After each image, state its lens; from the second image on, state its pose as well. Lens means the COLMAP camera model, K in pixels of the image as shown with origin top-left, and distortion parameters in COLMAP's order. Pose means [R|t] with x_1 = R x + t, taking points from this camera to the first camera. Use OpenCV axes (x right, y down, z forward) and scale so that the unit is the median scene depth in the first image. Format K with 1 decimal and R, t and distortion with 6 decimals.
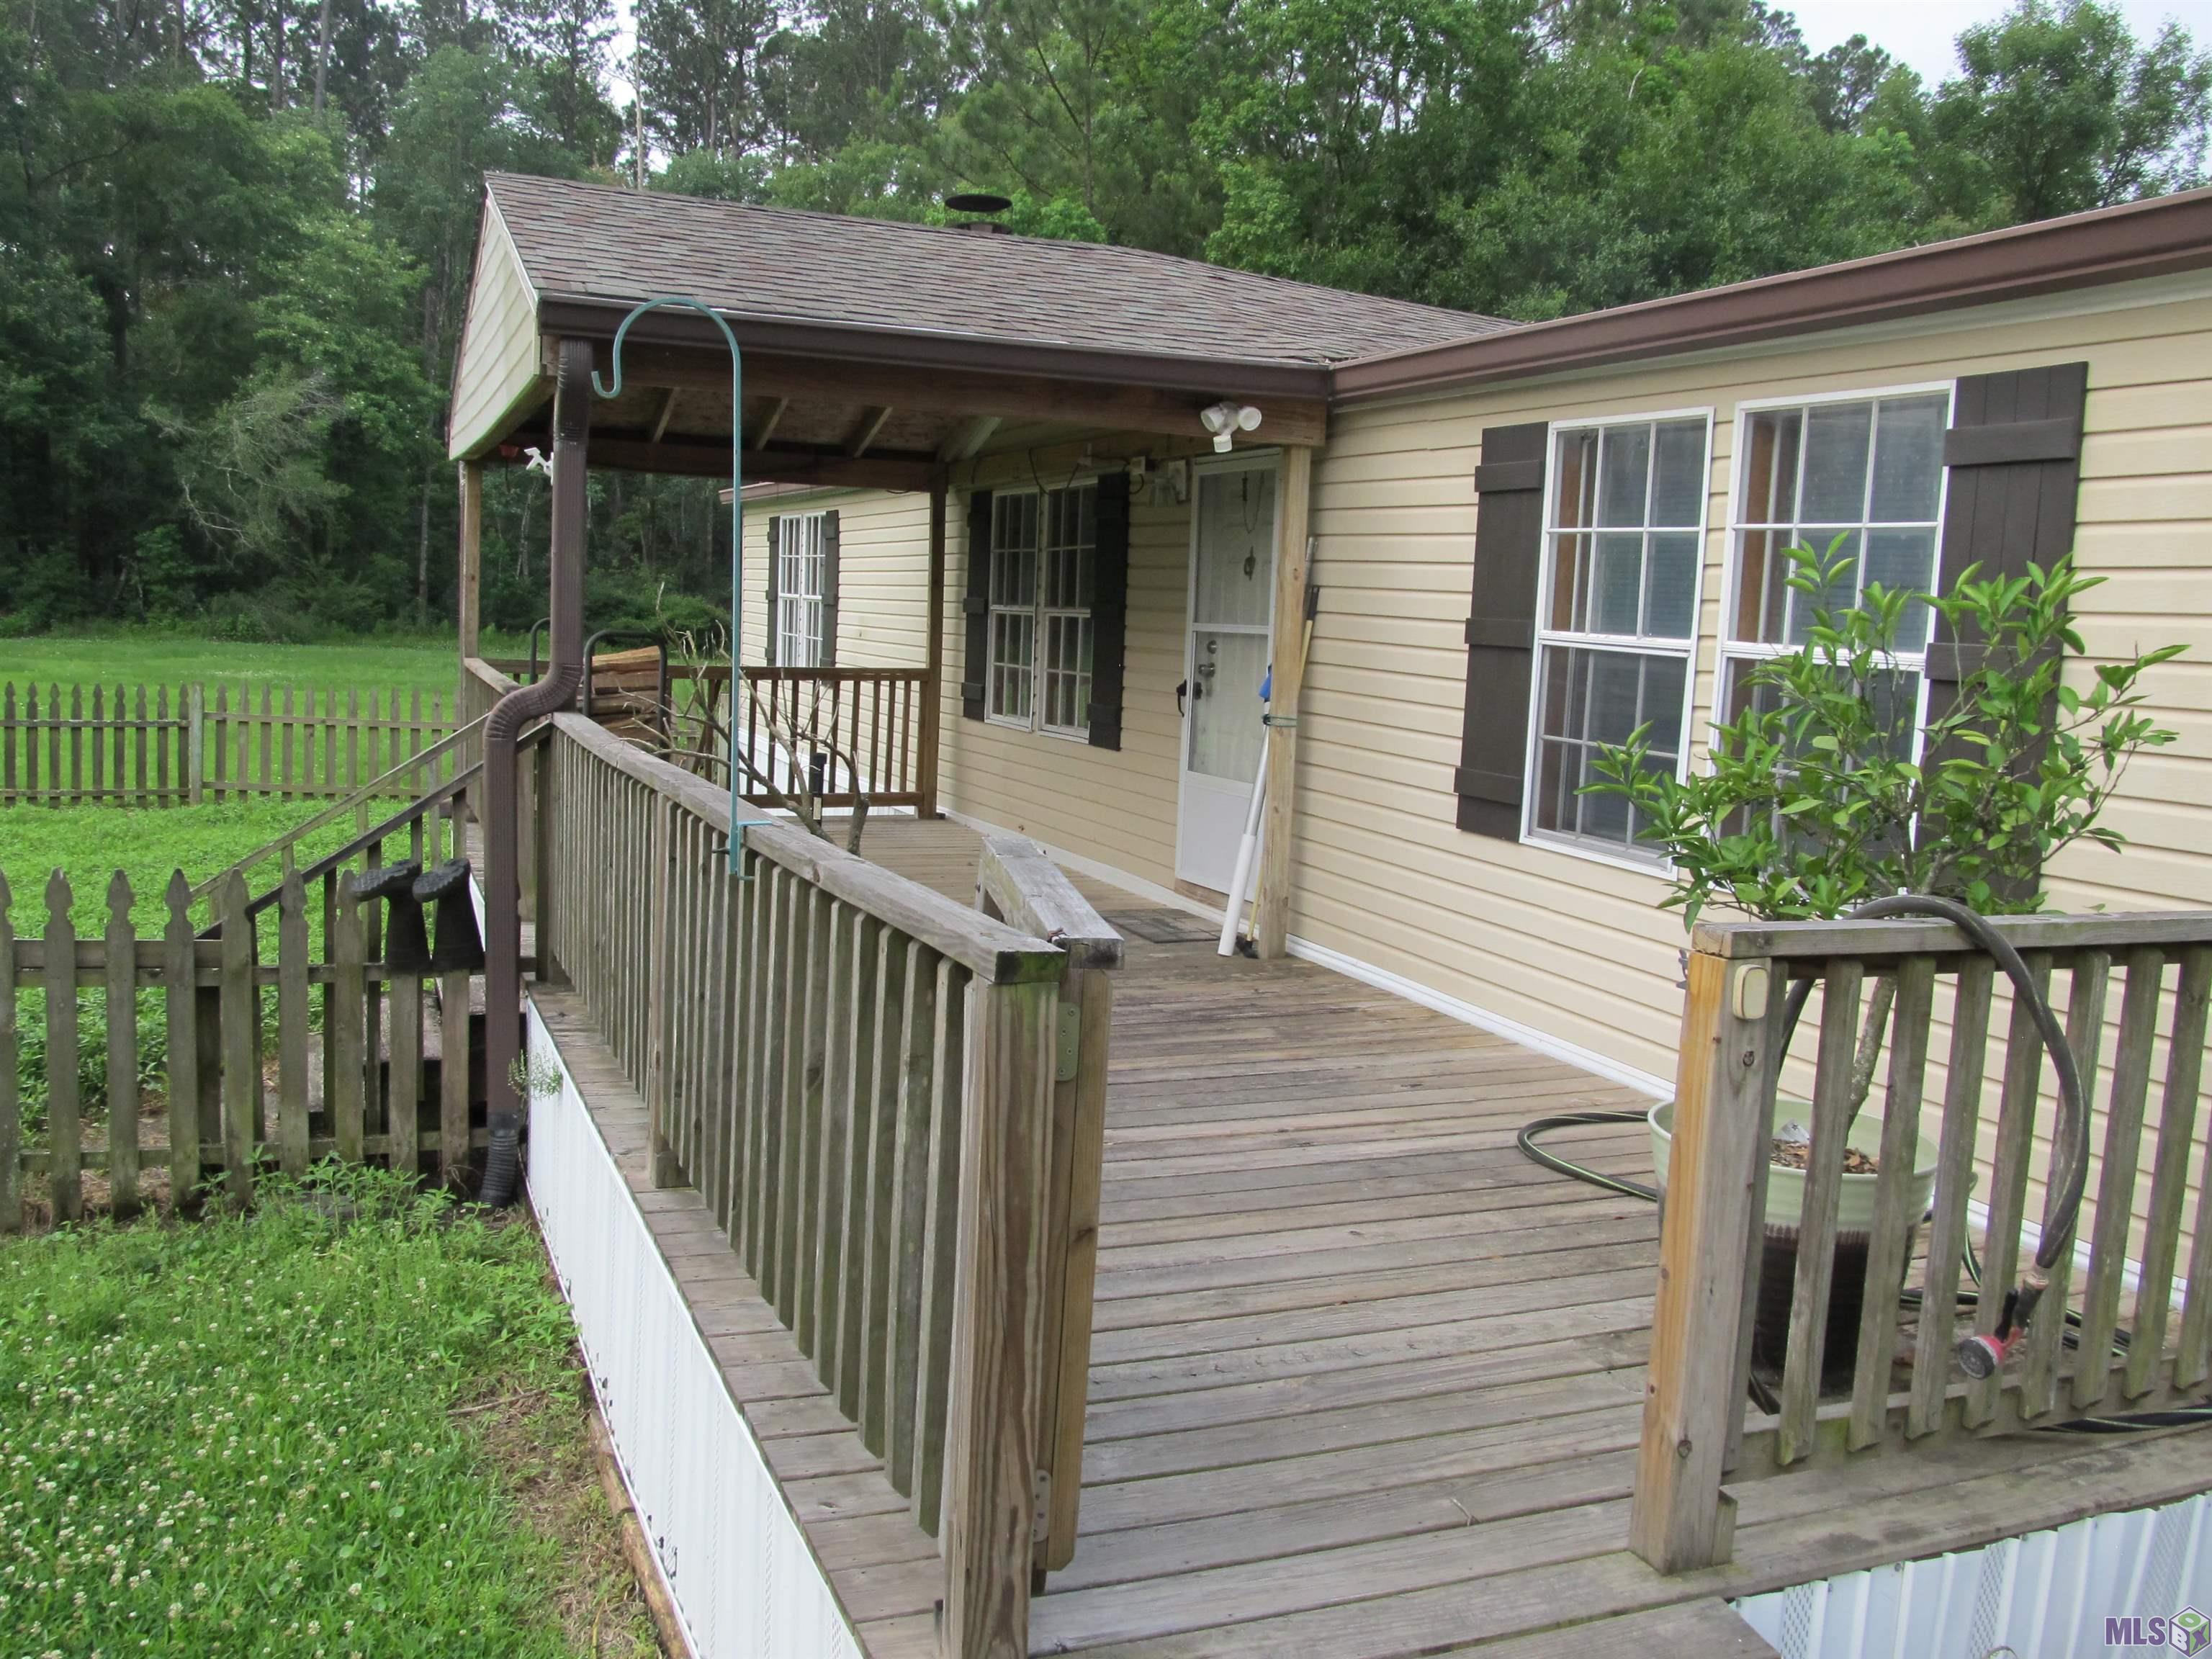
lens RADIAL K [[1821.4, 0, 1106.0], [0, 1821.4, 829.5], [0, 0, 1]] dist [-0.041312, 0.004296]
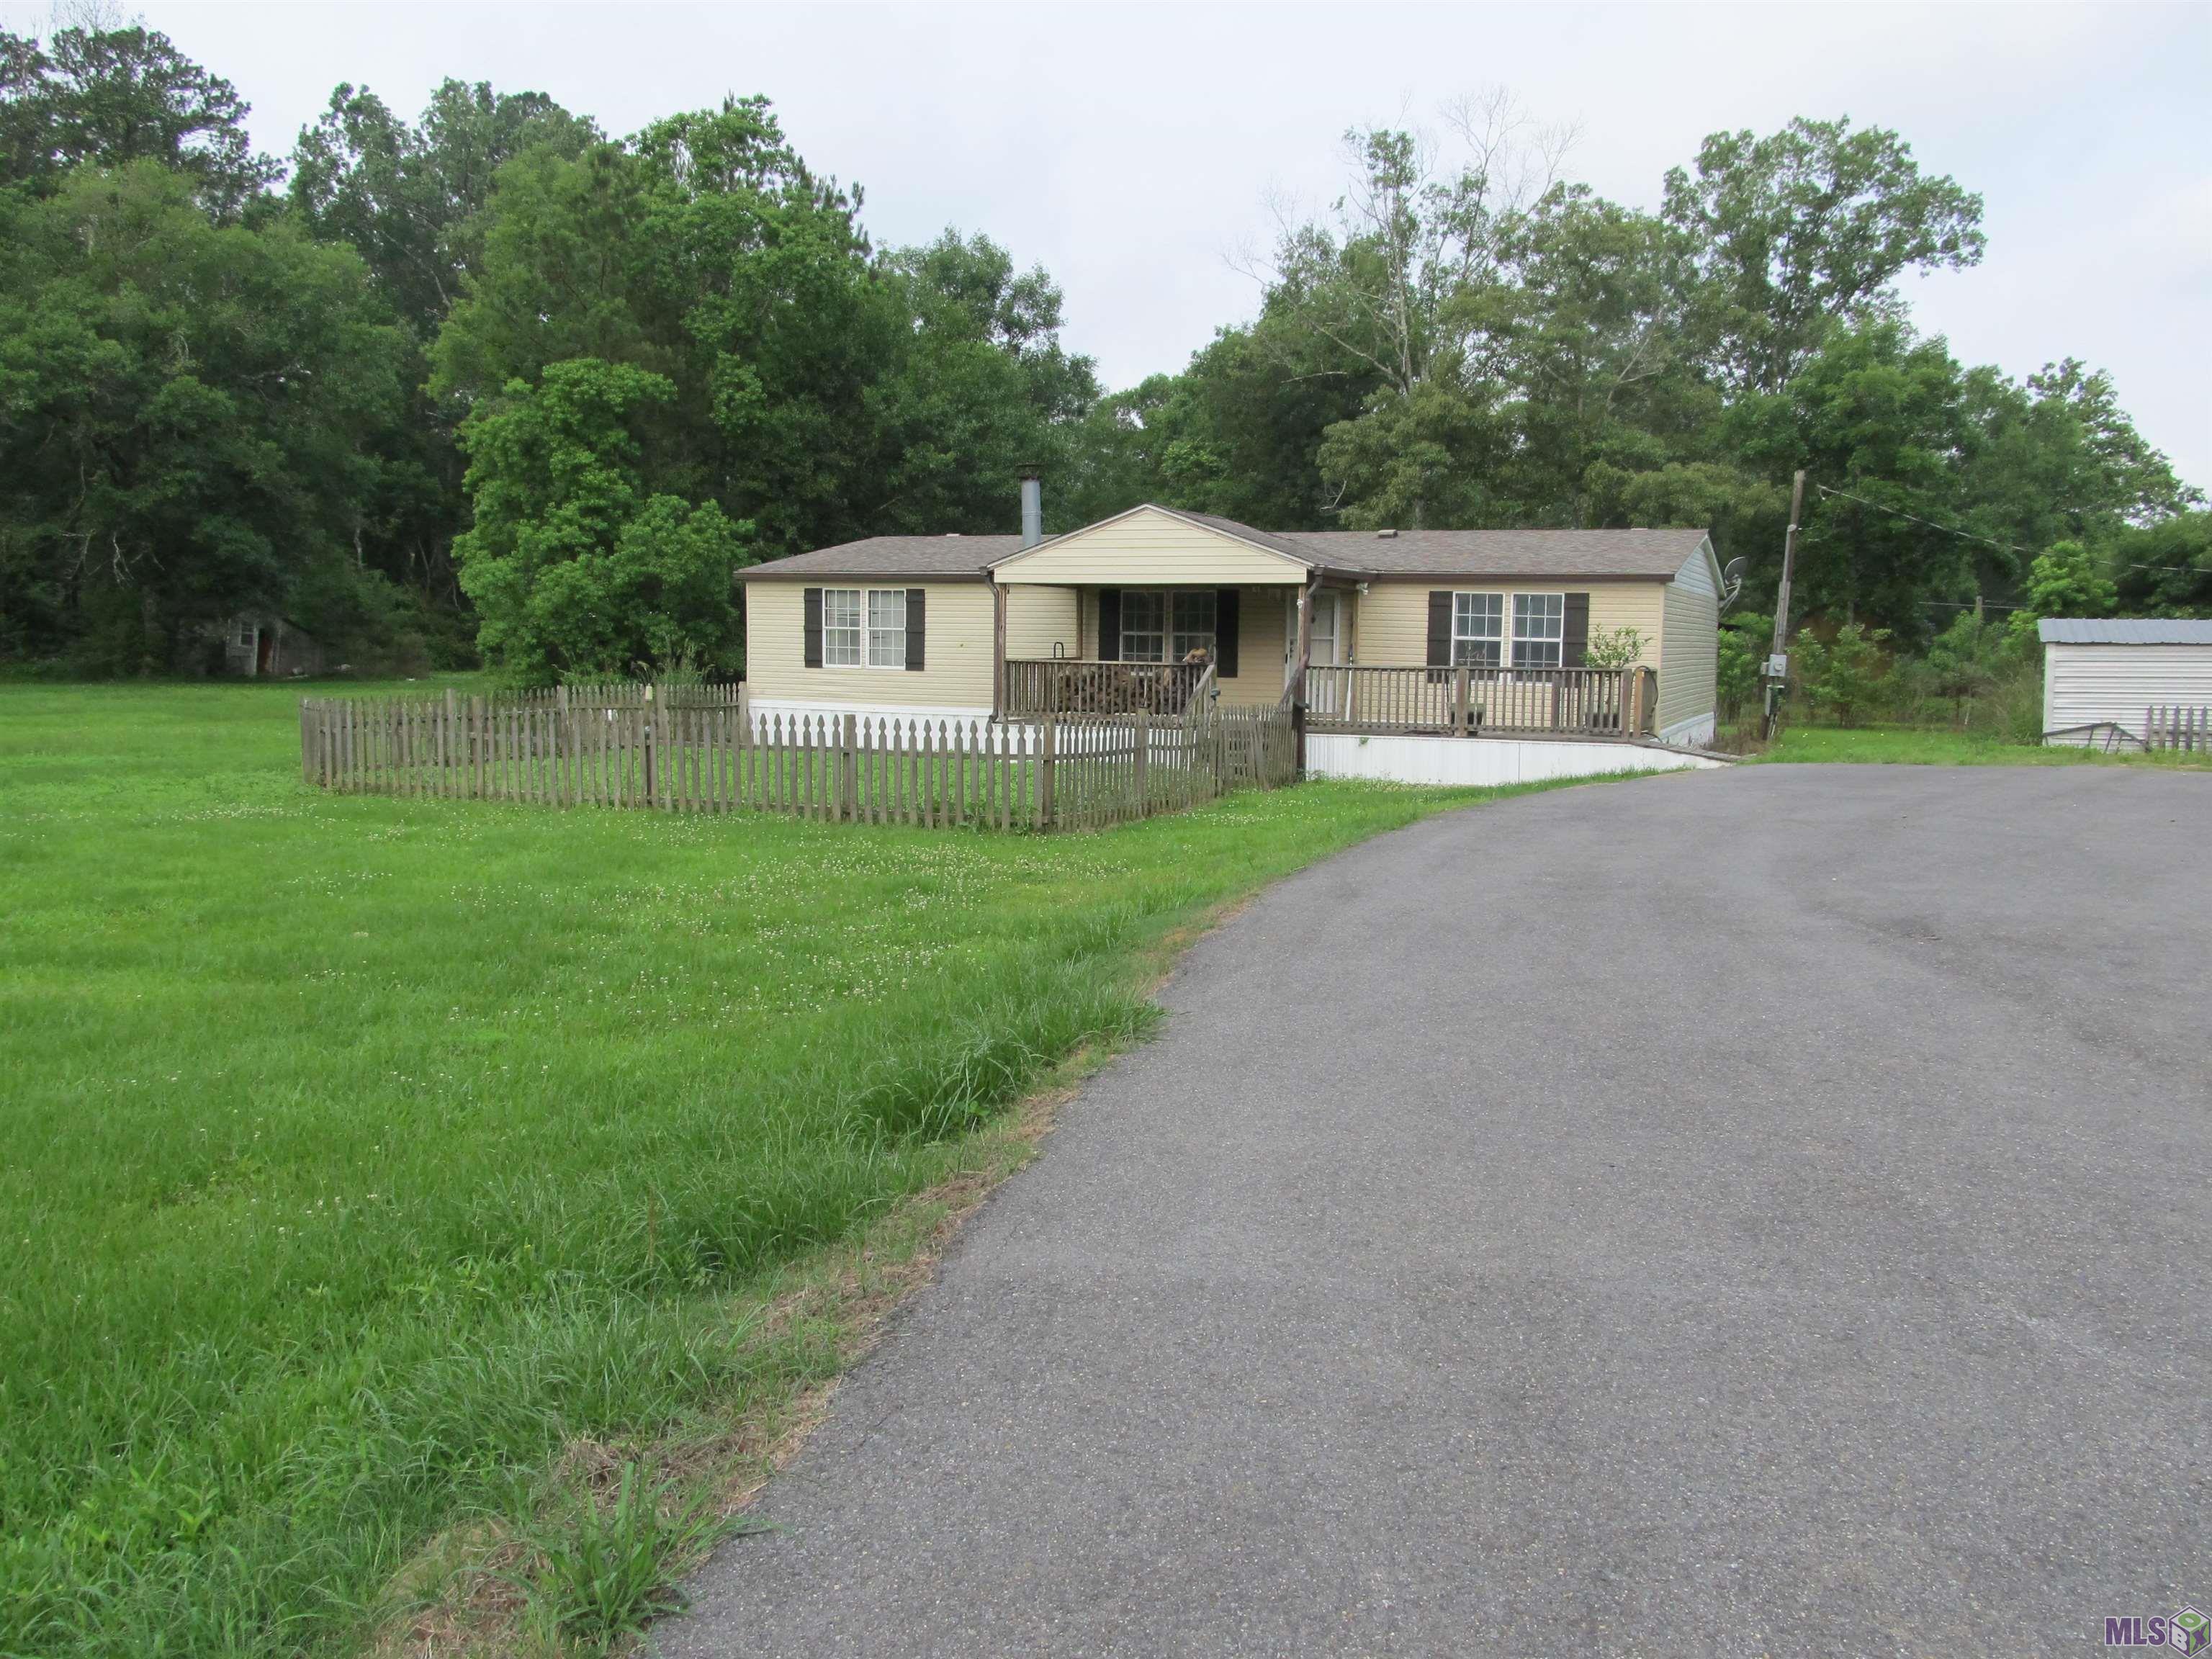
lens RADIAL K [[1856.5, 0, 1100.9], [0, 1856.5, 852.3], [0, 0, 1]] dist [-0.041803, -0.002570]
pose [[0.713030, -0.112723, 0.692013, -3.266879], [0.100837, 0.993217, 0.057887, 0.064392], [-0.693844, 0.028506, 0.719561, -1.539691]]
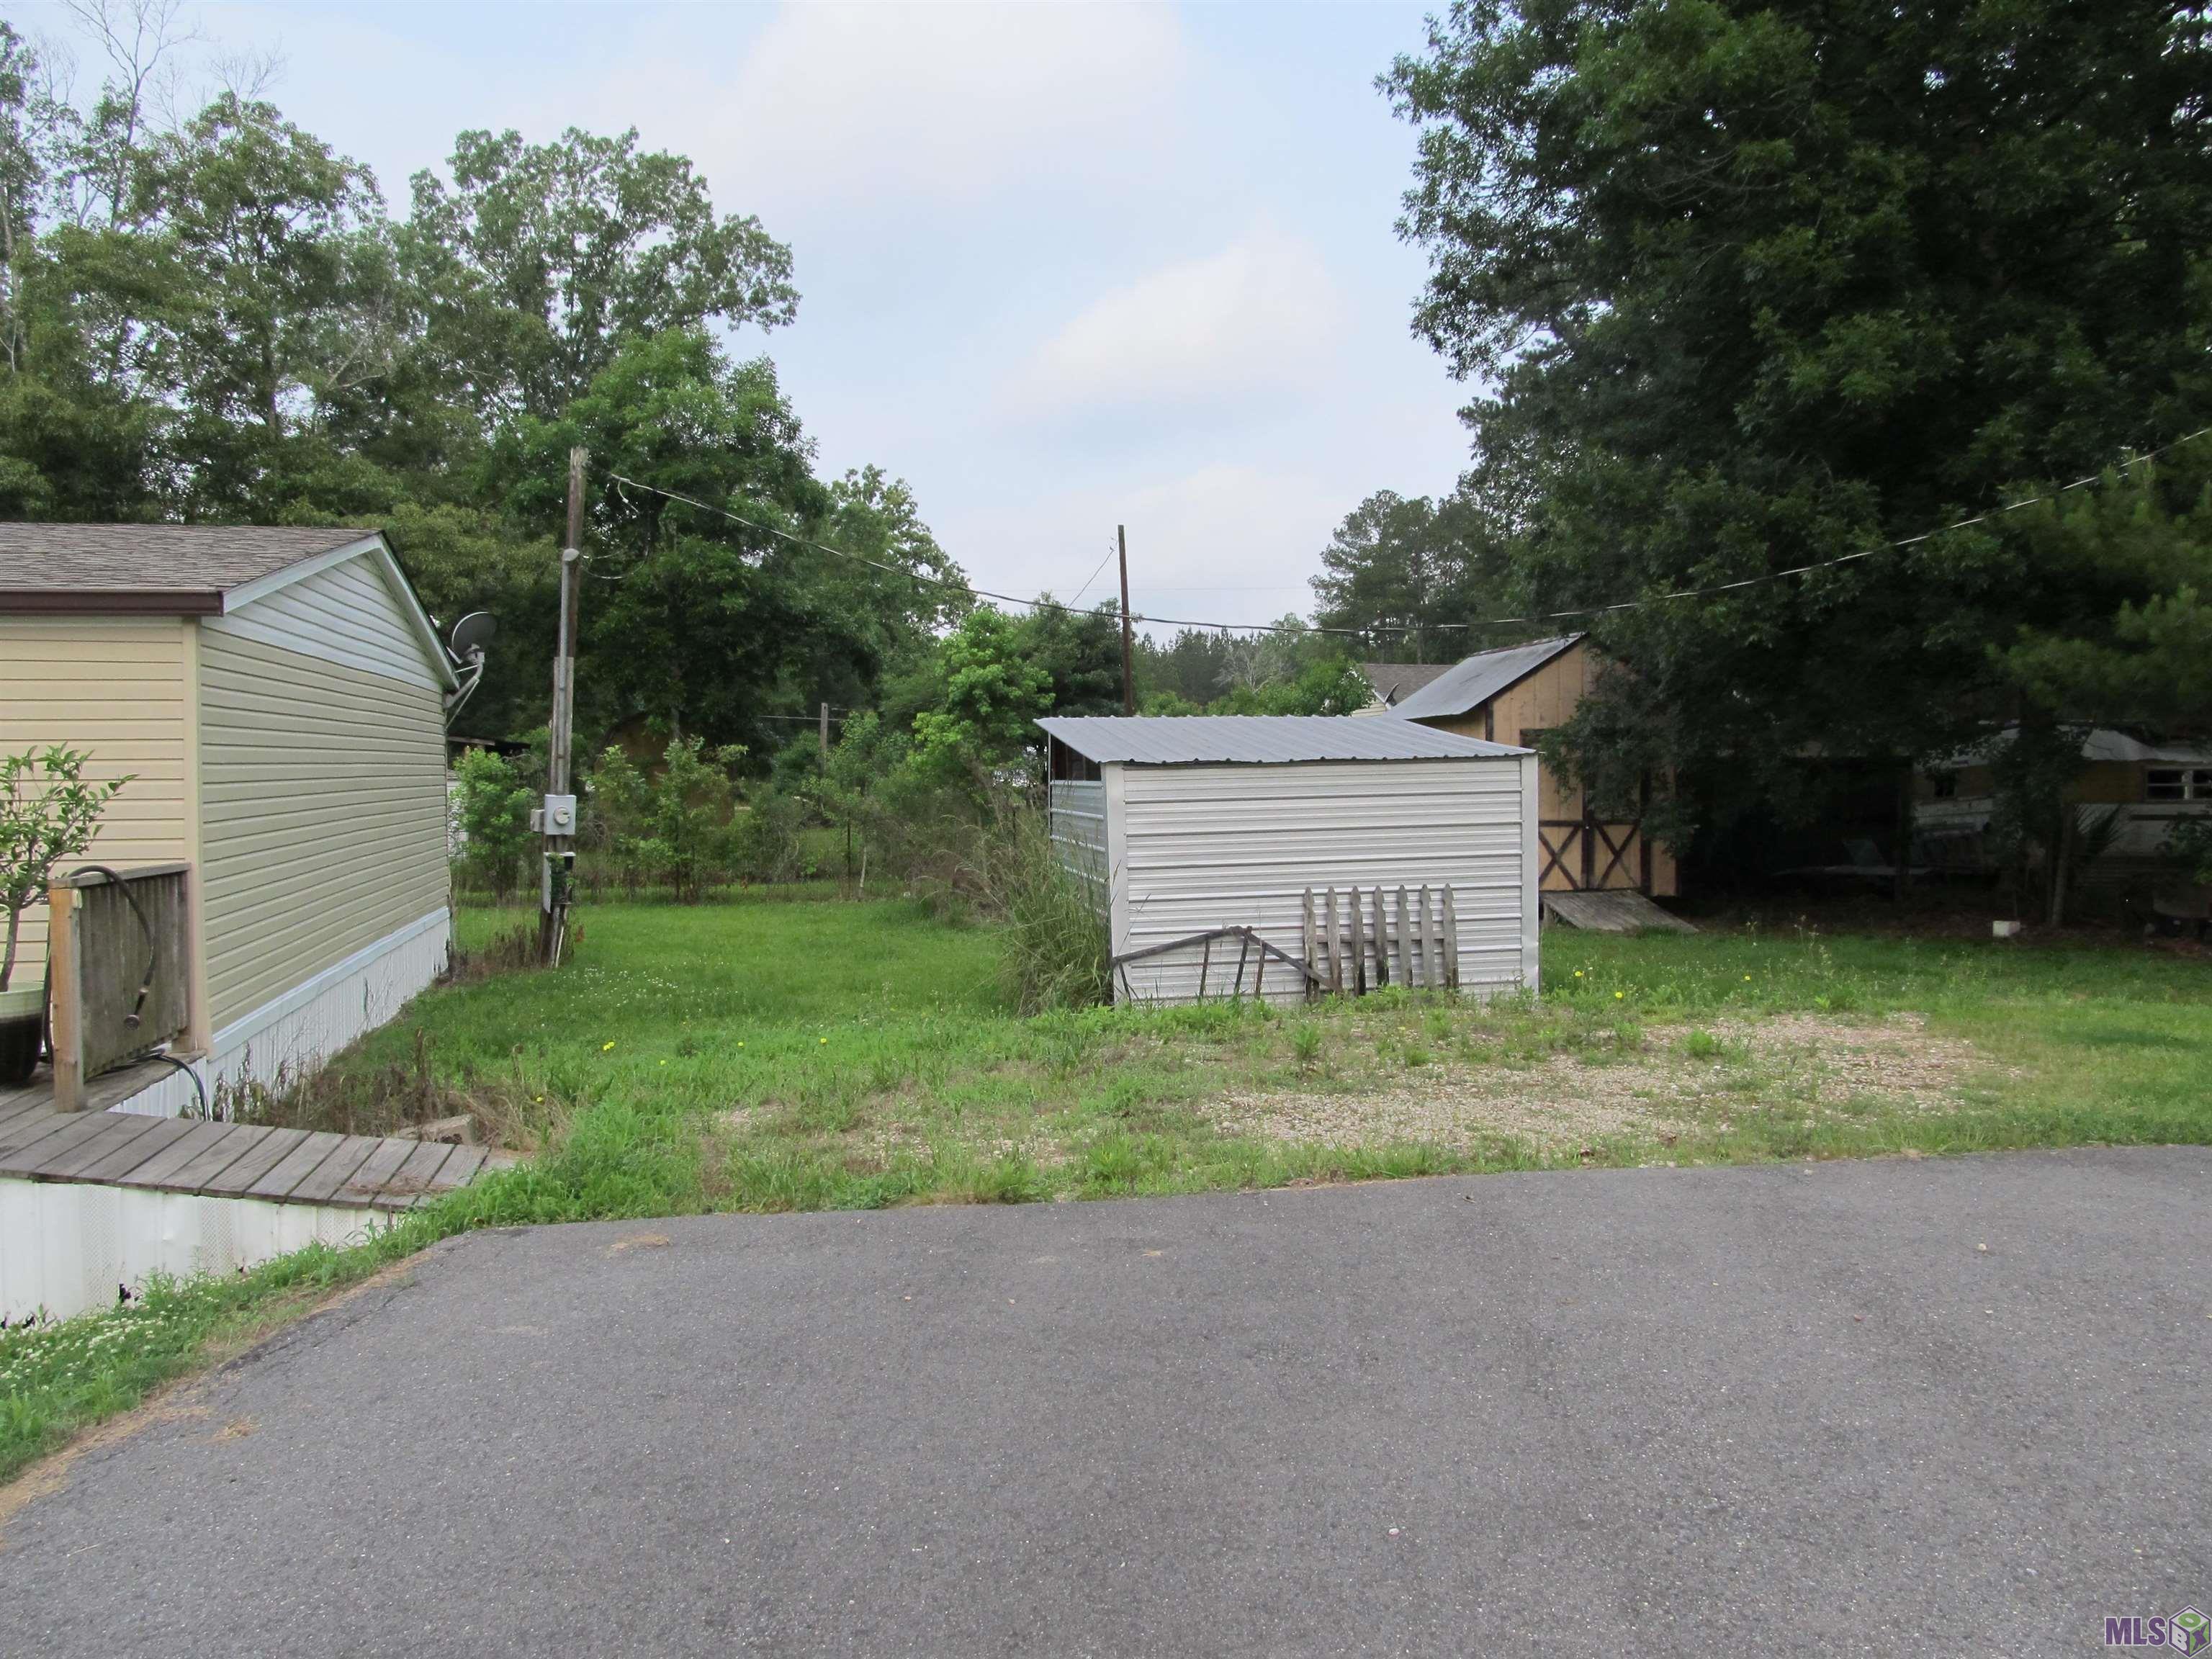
lens RADIAL K [[1828.0, 0, 1106.0], [0, 1828.0, 829.5], [0, 0, 1]] dist [-0.076081, 0.059880]
pose [[0.171489, -0.077475, 0.982135, -0.823743], [0.129637, 0.990009, 0.055461, 0.012236], [-0.976620, 0.117810, 0.179819, -0.436539]]
